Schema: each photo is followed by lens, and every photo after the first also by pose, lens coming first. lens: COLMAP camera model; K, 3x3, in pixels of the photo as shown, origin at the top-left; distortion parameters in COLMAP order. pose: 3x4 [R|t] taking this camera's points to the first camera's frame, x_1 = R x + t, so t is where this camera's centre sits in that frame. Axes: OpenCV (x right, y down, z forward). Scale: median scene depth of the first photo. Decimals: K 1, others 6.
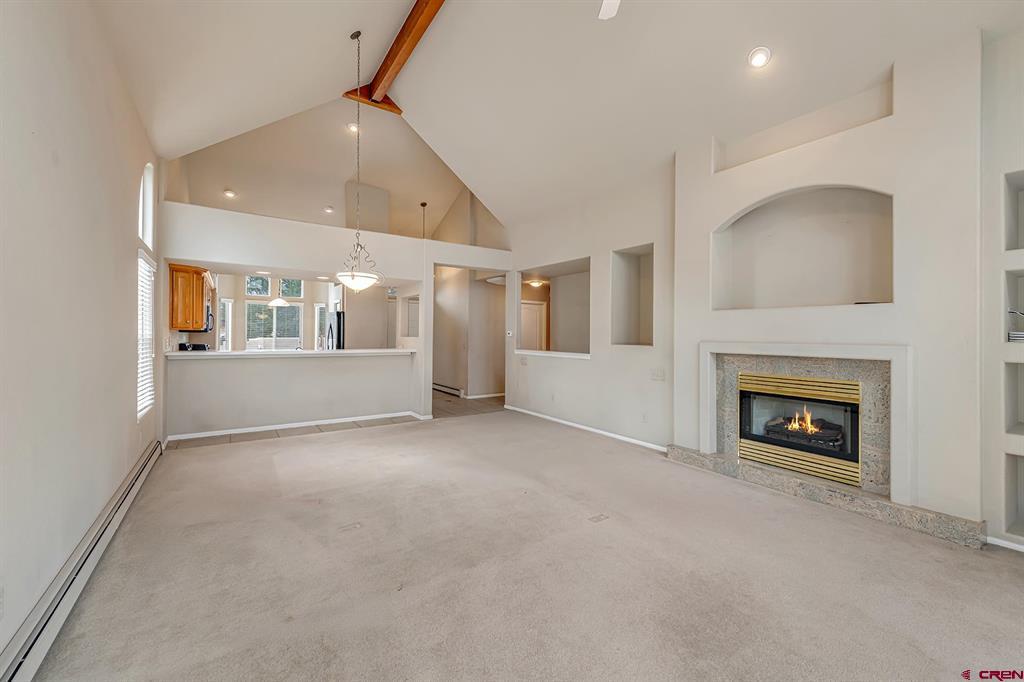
lens RADIAL K [[406.6, 0, 514.3], [0, 406.6, 333.3], [0, 0, 1]] dist [0.009290, -0.000204]
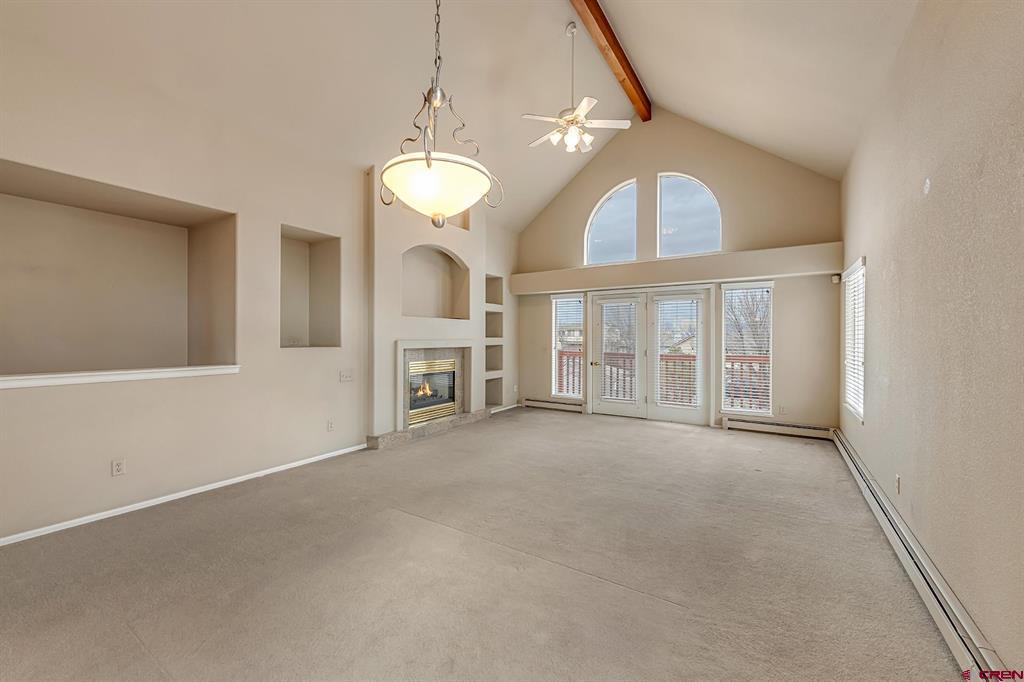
lens RADIAL K [[406.6, 0, 514.3], [0, 406.6, 333.3], [0, 0, 1]] dist [0.009290, -0.000204]
pose [[-0.391897, 0.001380, 0.920008, -0.842831], [-0.006705, 0.999968, -0.004356, 0.002772], [-0.919985, -0.007875, -0.391875, 1.225439]]
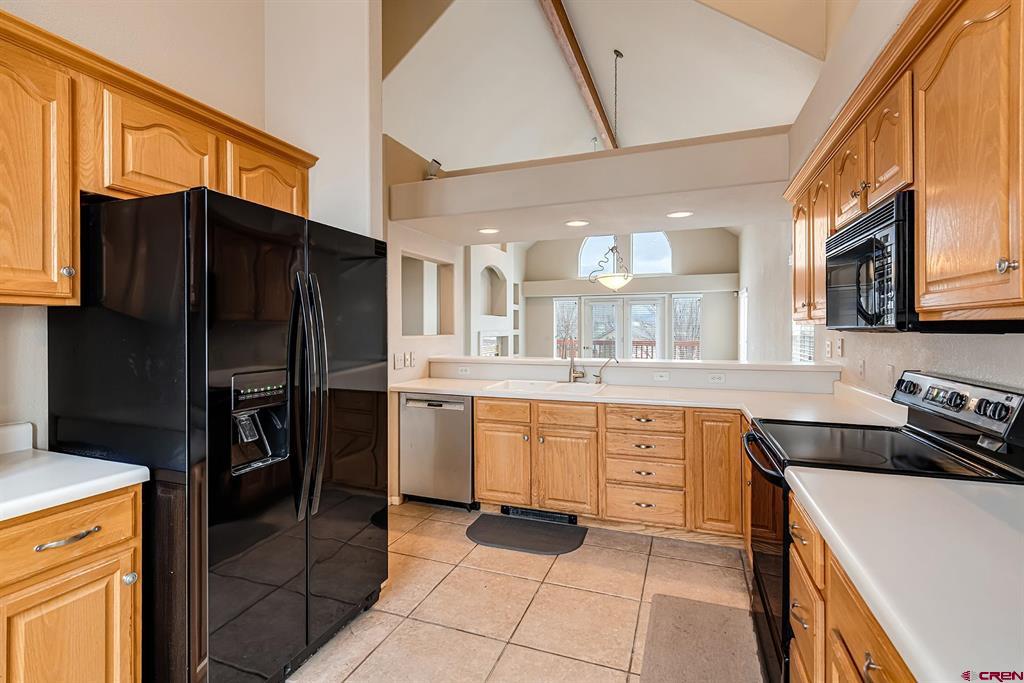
lens RADIAL K [[471.8, 0, 515.7], [0, 471.8, 330.8], [0, 0, 1]] dist [0.009654, -0.000105]
pose [[-0.582222, -0.008682, 0.812983, -1.430793], [-0.007400, 0.999958, 0.005379, 0.009461], [-0.812996, -0.002885, -0.582262, 2.223809]]
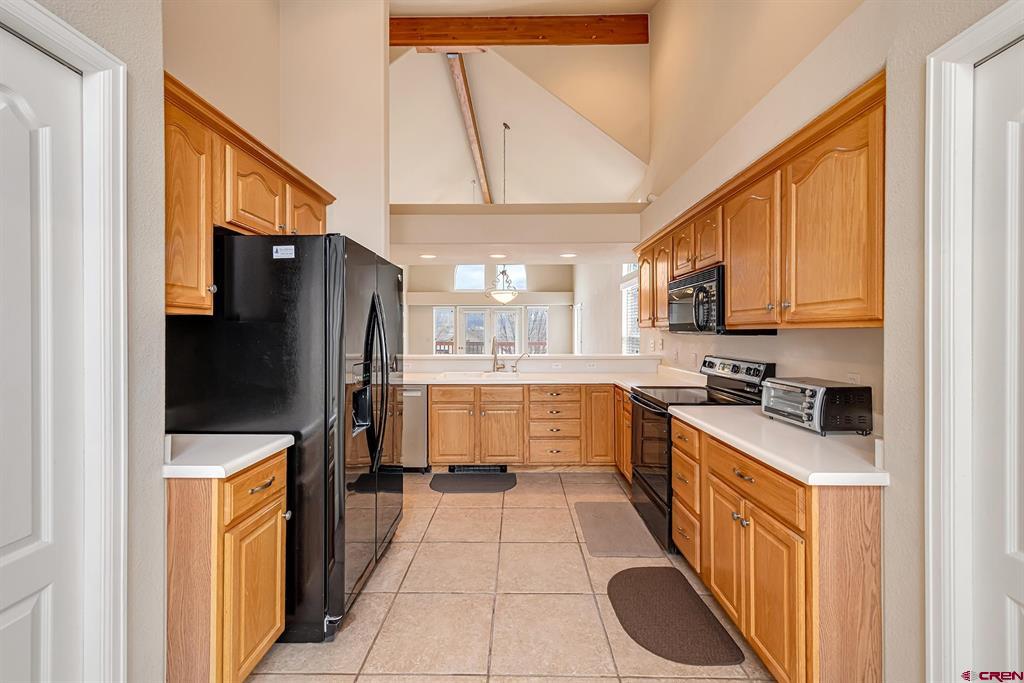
lens RADIAL K [[406.6, 0, 514.3], [0, 406.6, 333.8], [0, 0, 1]] dist [0.009290, -0.000204]
pose [[-0.824793, -0.007806, 0.565381, -1.399825], [-0.007695, 0.999967, 0.002581, 0.009165], [-0.565383, -0.002222, -0.824826, 2.488584]]
